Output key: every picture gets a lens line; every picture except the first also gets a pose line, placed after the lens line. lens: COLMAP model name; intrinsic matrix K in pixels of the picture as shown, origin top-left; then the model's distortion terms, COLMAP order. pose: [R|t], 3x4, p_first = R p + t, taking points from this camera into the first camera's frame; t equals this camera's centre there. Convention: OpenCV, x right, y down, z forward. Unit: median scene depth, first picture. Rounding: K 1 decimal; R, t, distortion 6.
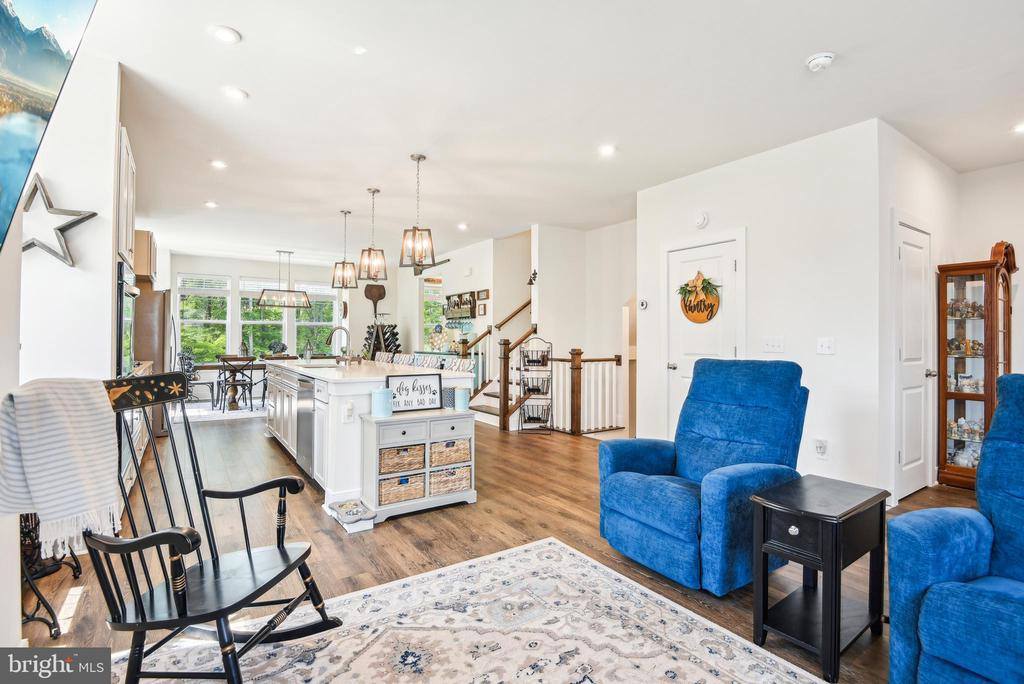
lens RADIAL K [[491.1, 0, 512.5], [0, 491.1, 331.0], [0, 0, 1]] dist [0.002956, 0.000282]
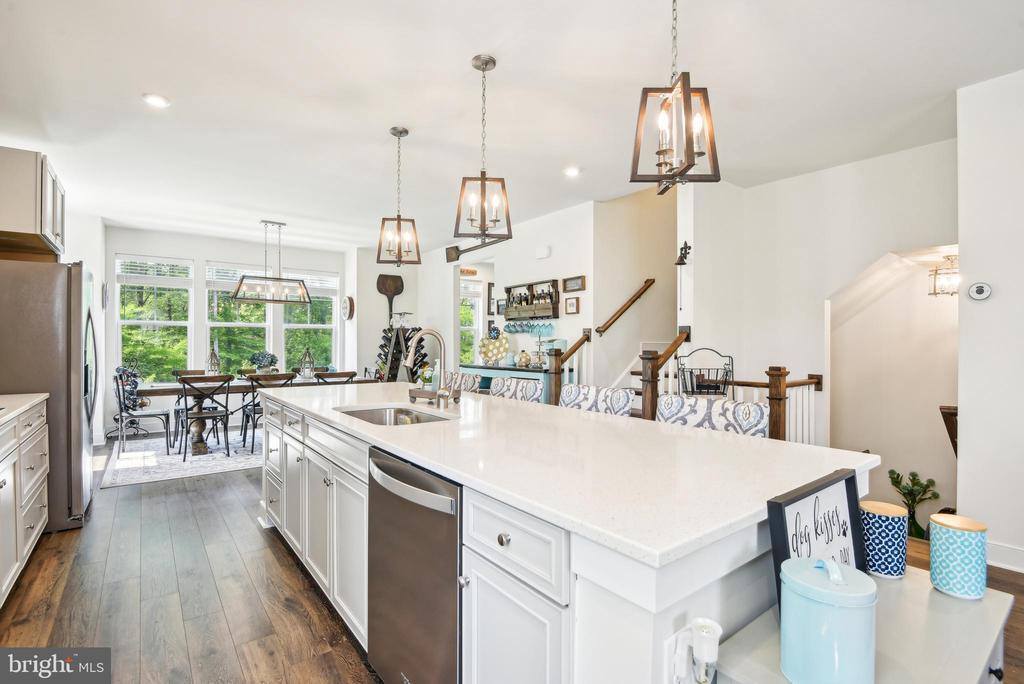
lens RADIAL K [[484.4, 0, 512.0], [0, 484.4, 342.0], [0, 0, 1]] dist [-0.003683, -0.000852]
pose [[0.998083, 0.000394, 0.061886, -0.182752], [-0.001291, 0.999895, 0.014453, -0.002155], [-0.061873, -0.014505, 0.997979, 0.316489]]
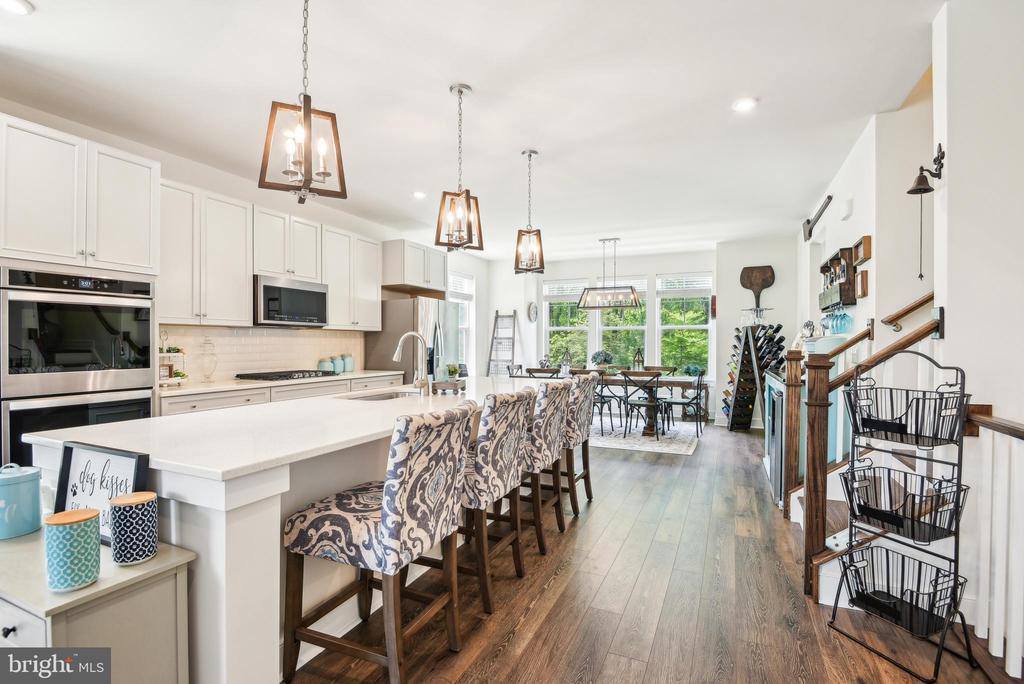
lens RADIAL K [[484.4, 0, 512.0], [0, 484.4, 342.0], [0, 0, 1]] dist [-0.003683, -0.000852]
pose [[0.524855, -0.004450, -0.851180, 0.140921], [0.015372, 0.999873, 0.004252, 0.001667], [0.851053, -0.015316, 0.524857, 0.484370]]
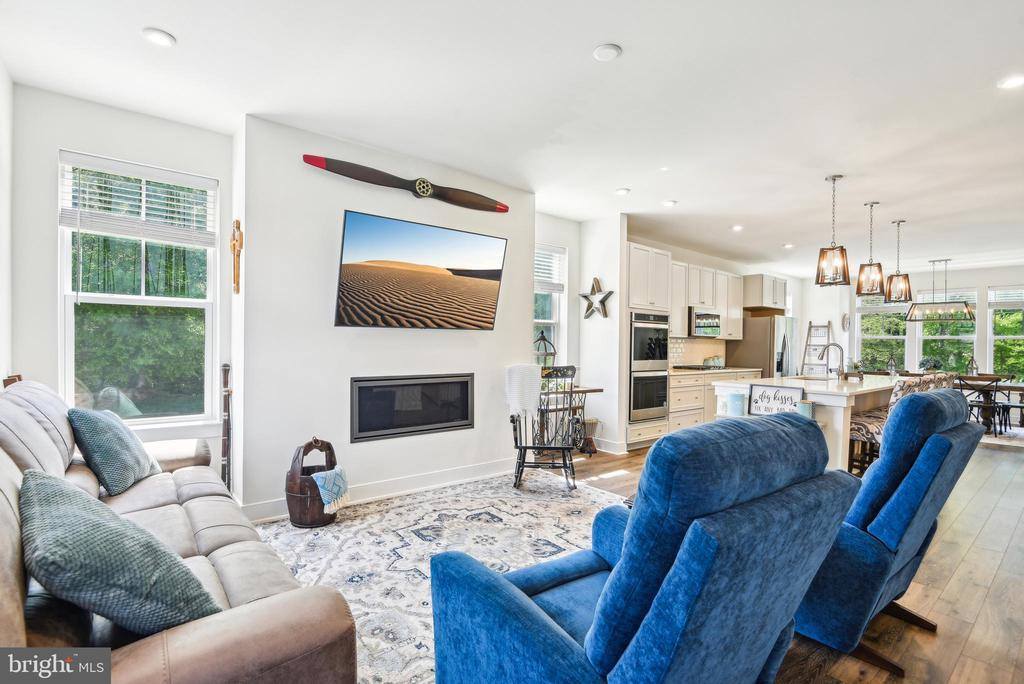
lens RADIAL K [[488.1, 0, 510.6], [0, 488.1, 341.3], [0, 0, 1]] dist [-0.021544, -0.000400]
pose [[0.095224, -0.009173, -0.995414, 0.387316], [0.000791, 0.999958, -0.009139, -0.002437], [0.995456, 0.000082, 0.095227, 0.121677]]
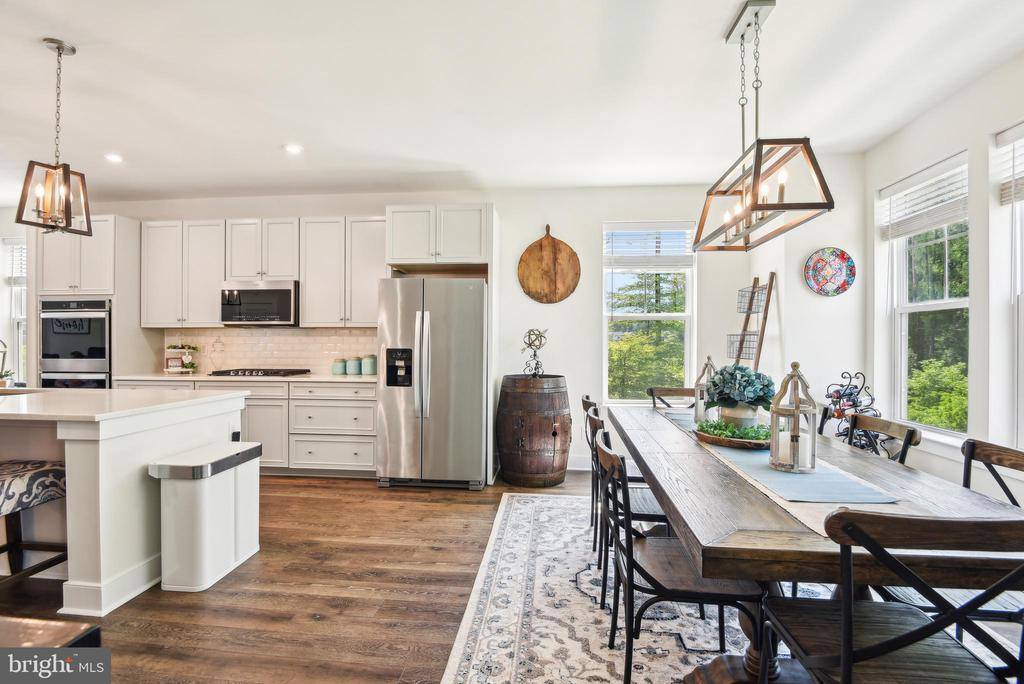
lens RADIAL K [[496.7, 0, 512.0], [0, 496.7, 342.0], [0, 0, 1]] dist [-0.009523, -0.000564]
pose [[-0.636692, -0.002484, -0.771114, -0.202204], [0.009649, 0.999891, -0.011188, 0.010812], [0.771058, -0.014564, -0.636599, 1.166066]]
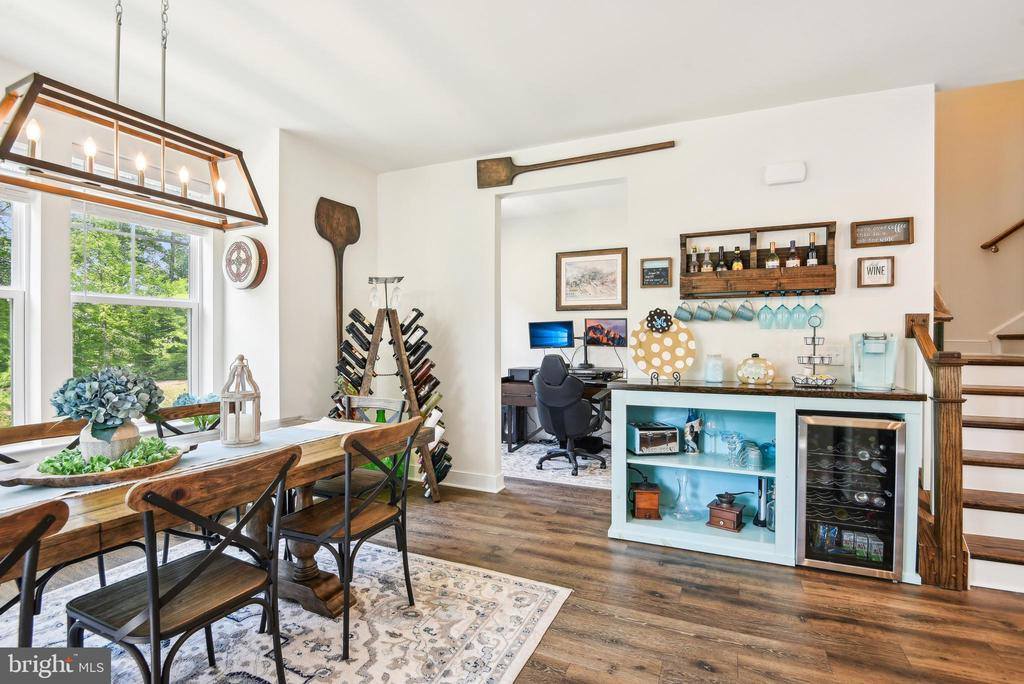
lens RADIAL K [[484.4, 0, 512.0], [0, 484.4, 342.0], [0, 0, 1]] dist [-0.003683, -0.000852]
pose [[0.848477, -0.005638, 0.529203, -0.480883], [-0.008751, 0.999657, 0.024681, 0.003459], [-0.529160, -0.025572, 0.848136, 0.808227]]
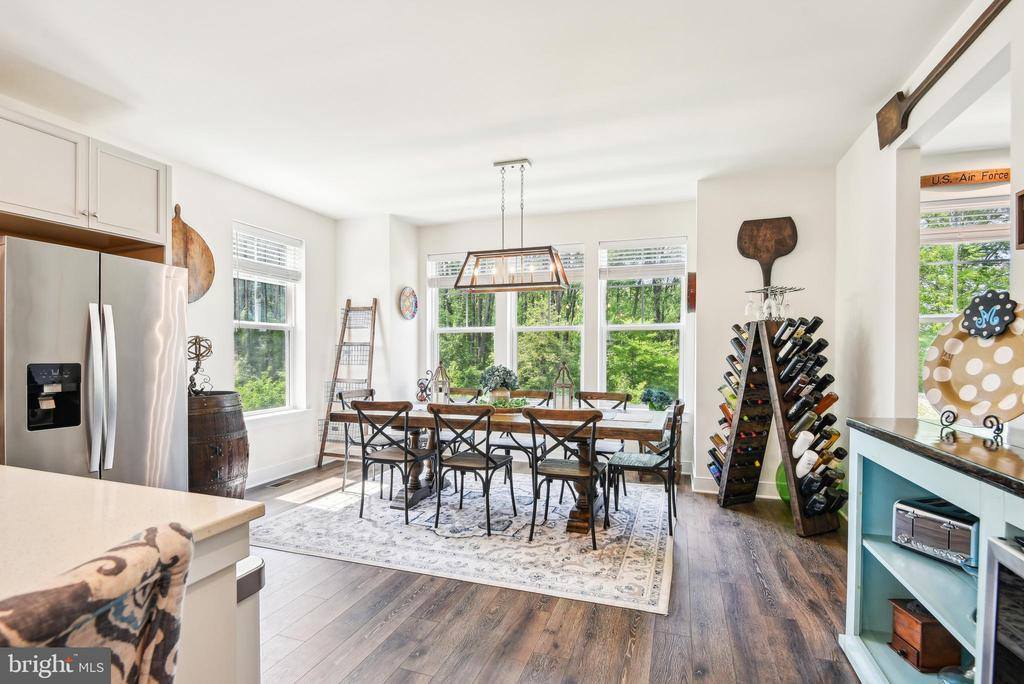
lens RADIAL K [[492.6, 0, 512.4], [0, 492.6, 360.7], [0, 0, 1]] dist [-0.003323, -0.000823]
pose [[0.604634, 0.011251, -0.796424, -0.119976], [0.016216, 0.999519, 0.026431, 0.005655], [0.796338, -0.028896, 0.604161, 0.795718]]
